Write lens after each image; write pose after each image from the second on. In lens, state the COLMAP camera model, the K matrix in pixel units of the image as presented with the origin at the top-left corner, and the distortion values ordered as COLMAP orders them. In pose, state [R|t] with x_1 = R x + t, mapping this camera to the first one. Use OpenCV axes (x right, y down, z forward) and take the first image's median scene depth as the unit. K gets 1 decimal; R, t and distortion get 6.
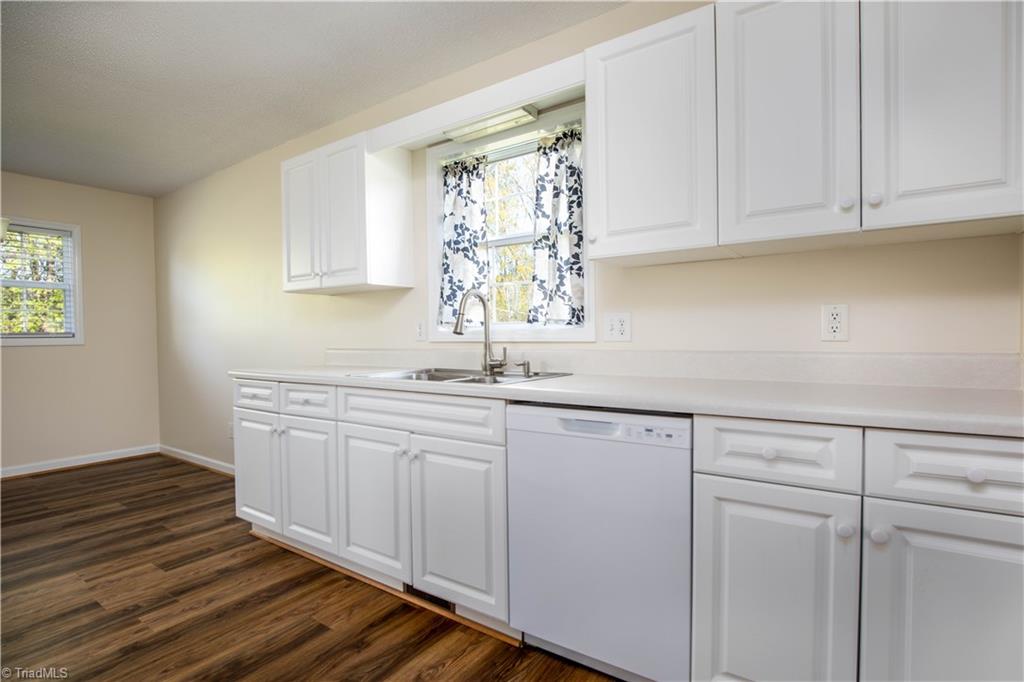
lens RADIAL K [[507.4, 0, 519.6], [0, 507.4, 338.3], [0, 0, 1]] dist [-0.015068, -0.000651]
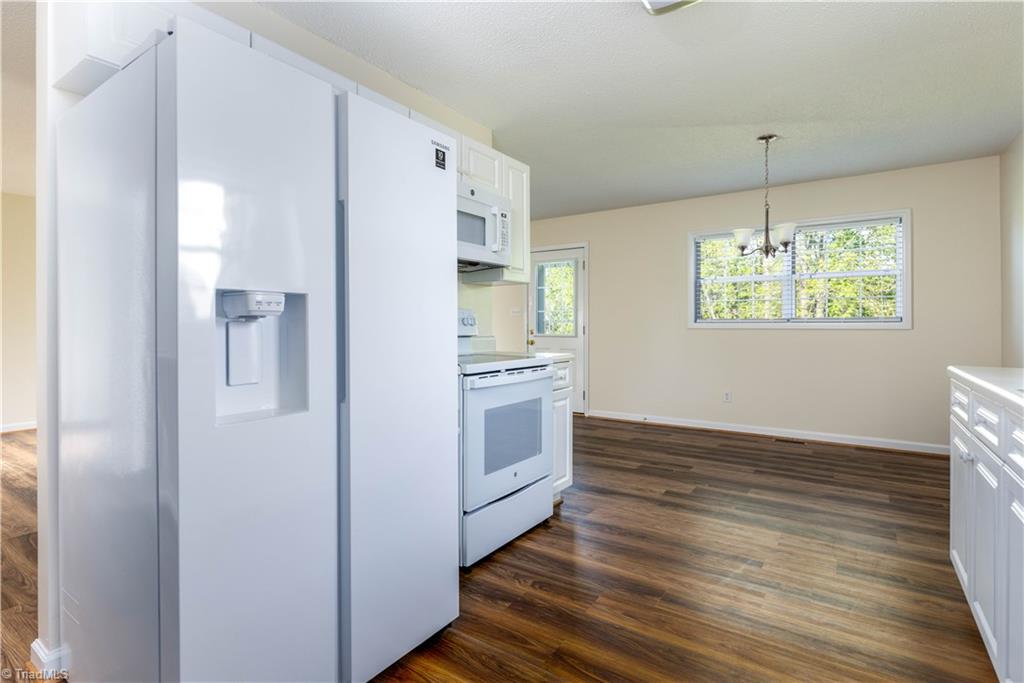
lens RADIAL K [[506.0, 0, 501.3], [0, 506.0, 317.5], [0, 0, 1]] dist [0.000204, -0.000241]
pose [[-0.010620, -0.002052, -0.999941, 0.216464], [-0.005872, 0.999981, -0.001989, -0.004987], [0.999926, 0.005851, -0.010632, 0.341987]]
